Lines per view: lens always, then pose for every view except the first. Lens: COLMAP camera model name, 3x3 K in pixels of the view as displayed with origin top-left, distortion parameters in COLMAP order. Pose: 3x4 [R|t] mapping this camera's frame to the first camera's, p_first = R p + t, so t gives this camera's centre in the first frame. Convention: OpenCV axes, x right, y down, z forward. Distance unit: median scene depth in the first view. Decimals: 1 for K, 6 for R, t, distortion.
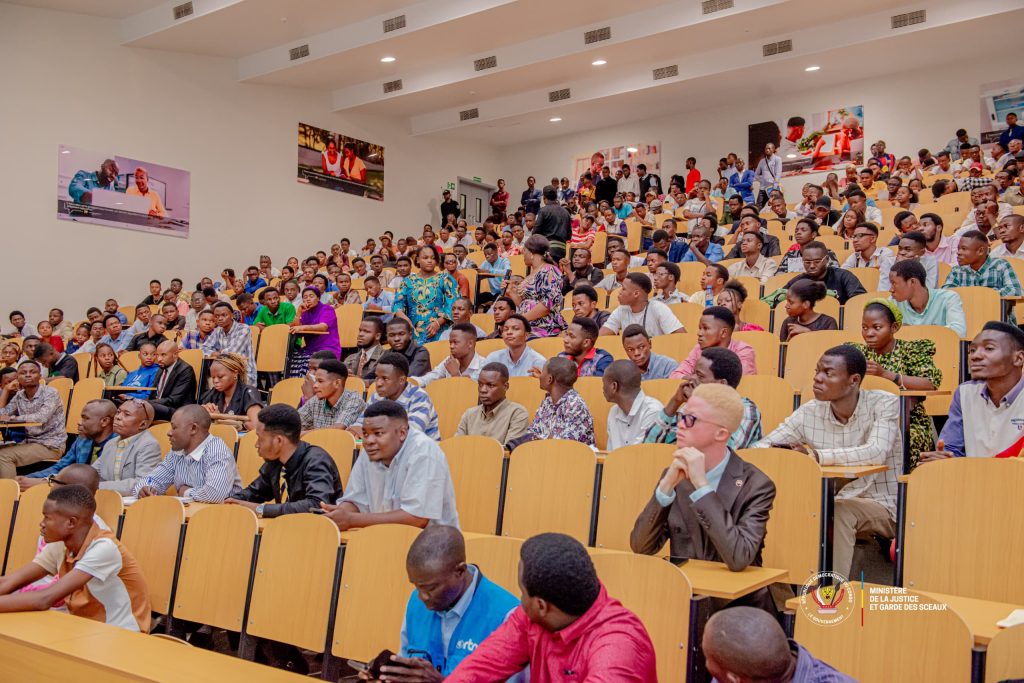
lens RADIAL K [[1049.1, 0, 505.9], [0, 1049.1, 335.1], [0, 0, 1]] dist [0.042888, 0.000000]
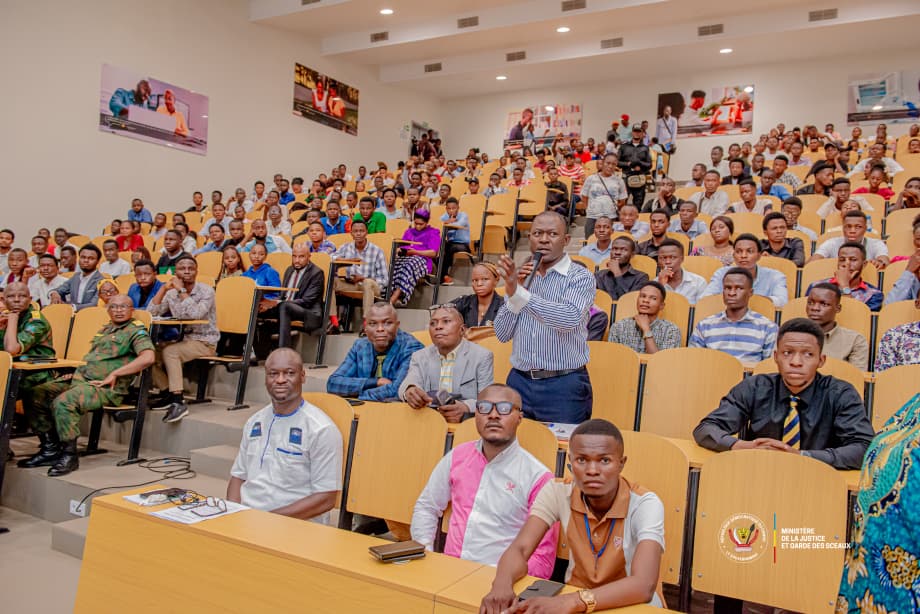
lens RADIAL K [[765.7, 0, 458.7], [0, 765.7, 327.1], [0, 0, 1]] dist [0.001924, -0.024776]
pose [[0.989130, 0.032542, 0.143400, -0.135260], [-0.045978, 0.994752, 0.091400, 0.005382], [-0.139673, -0.096999, 0.985435, 0.109834]]
